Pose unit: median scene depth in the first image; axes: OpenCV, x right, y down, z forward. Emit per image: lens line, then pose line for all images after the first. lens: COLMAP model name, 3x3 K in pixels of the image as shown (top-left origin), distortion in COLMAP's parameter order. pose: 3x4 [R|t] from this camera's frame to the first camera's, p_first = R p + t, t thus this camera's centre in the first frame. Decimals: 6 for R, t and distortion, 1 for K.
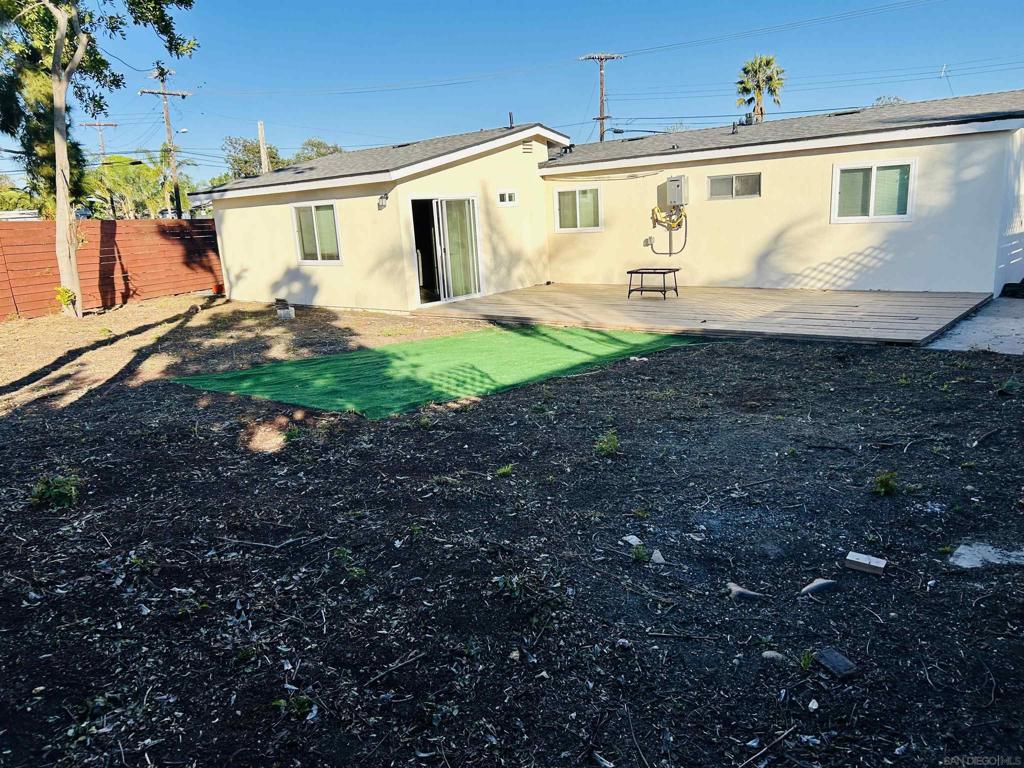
lens RADIAL K [[777.7, 0, 512.0], [0, 777.7, 384.0], [0, 0, 1]] dist [0.050578, -0.061952]
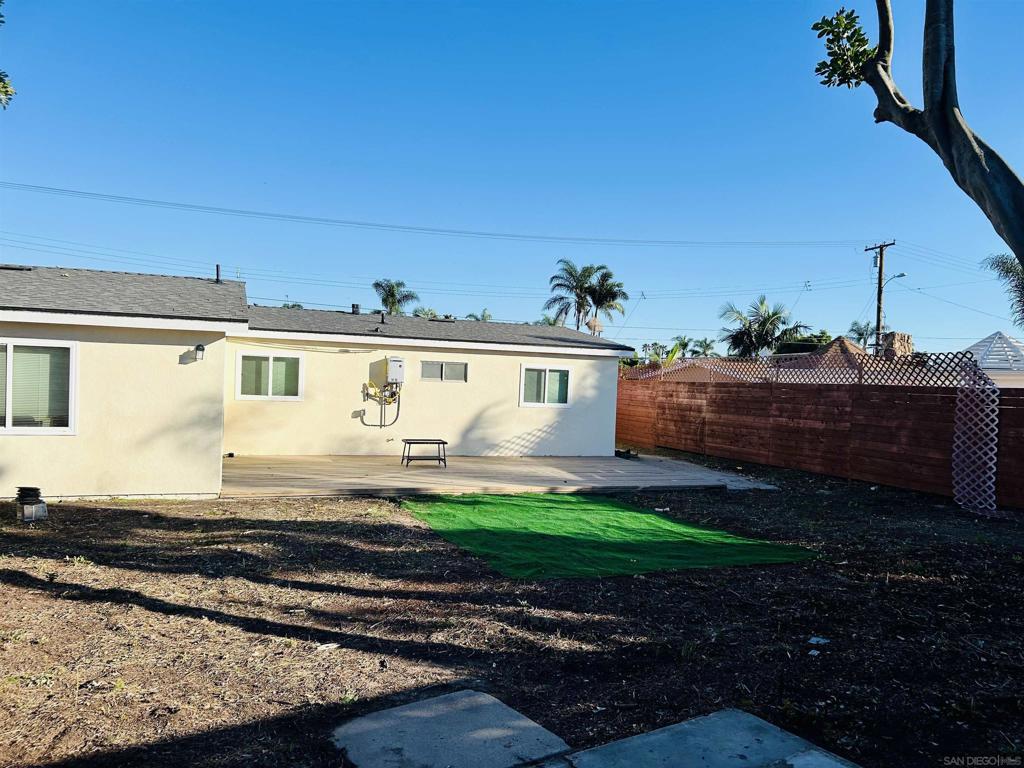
lens RADIAL K [[777.7, 0, 512.0], [0, 777.7, 384.0], [0, 0, 1]] dist [0.050578, -0.061952]
pose [[0.493353, 0.067606, 0.867198, -0.680489], [0.122687, 0.981600, -0.146322, -0.047461], [-0.861133, 0.178583, 0.475981, 0.346366]]
